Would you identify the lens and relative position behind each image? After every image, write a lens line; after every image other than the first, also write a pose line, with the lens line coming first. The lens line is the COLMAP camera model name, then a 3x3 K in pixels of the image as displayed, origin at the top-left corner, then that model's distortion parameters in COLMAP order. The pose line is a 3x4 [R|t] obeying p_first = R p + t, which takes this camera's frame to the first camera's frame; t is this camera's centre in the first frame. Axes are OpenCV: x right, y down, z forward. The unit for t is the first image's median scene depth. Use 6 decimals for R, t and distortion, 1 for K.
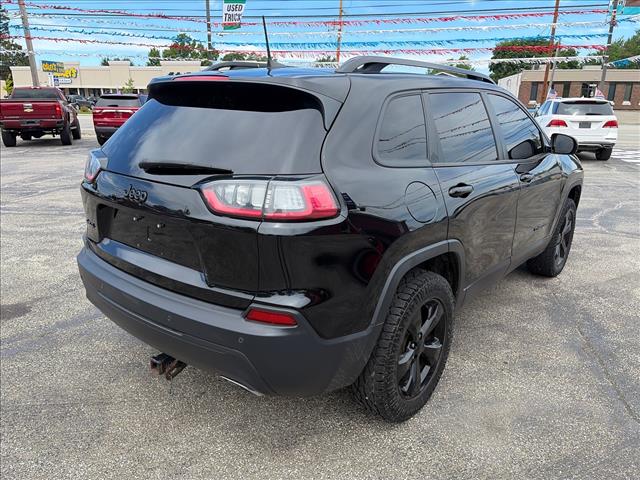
lens RADIAL K [[483.8, 0, 323.9], [0, 483.8, 242.6], [0, 0, 1]] dist [0.087904, -0.098373]
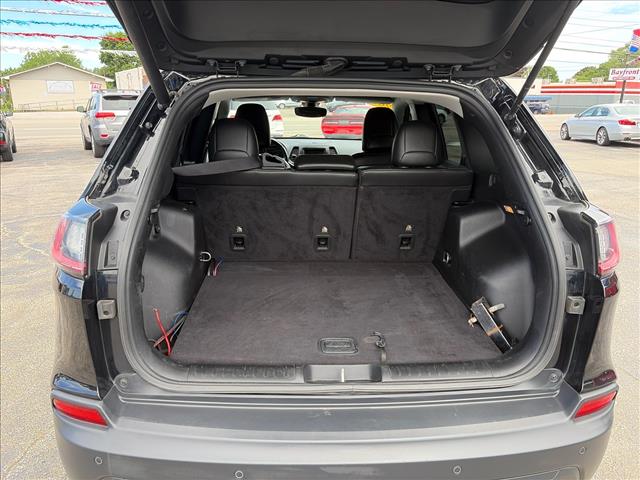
lens RADIAL K [[483.8, 0, 323.9], [0, 483.8, 242.6], [0, 0, 1]] dist [0.087904, -0.098373]
pose [[0.747254, -0.196923, 0.634691, -0.101177], [0.189506, 0.978574, 0.080503, -0.026818], [-0.636945, 0.060122, 0.768561, 0.082586]]
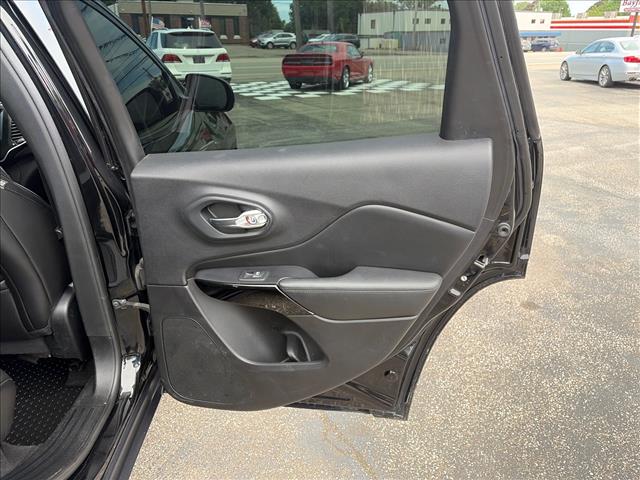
lens RADIAL K [[483.8, 0, 323.9], [0, 483.8, 242.6], [0, 0, 1]] dist [0.087904, -0.098373]
pose [[0.749288, -0.271502, 0.604031, 0.048915], [0.199631, 0.962270, 0.184887, -0.027846], [-0.631439, -0.017950, 0.775218, 0.117479]]
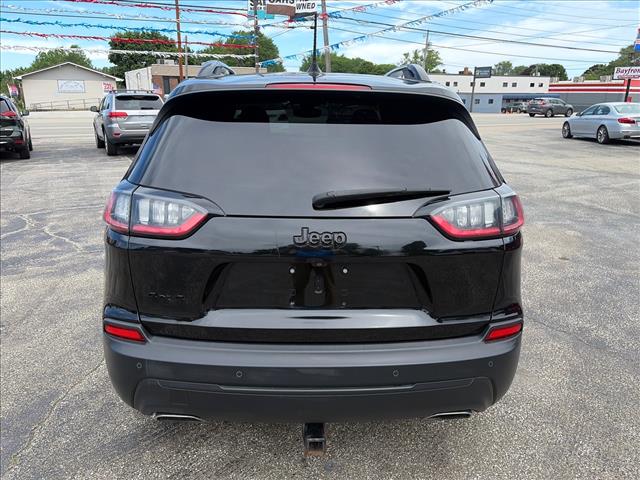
lens RADIAL K [[483.8, 0, 323.9], [0, 483.8, 242.6], [0, 0, 1]] dist [0.087904, -0.098373]
pose [[0.756753, -0.196836, 0.623363, -0.117372], [0.188526, 0.978788, 0.080199, -0.020825], [-0.625926, 0.056830, 0.777809, 0.054132]]
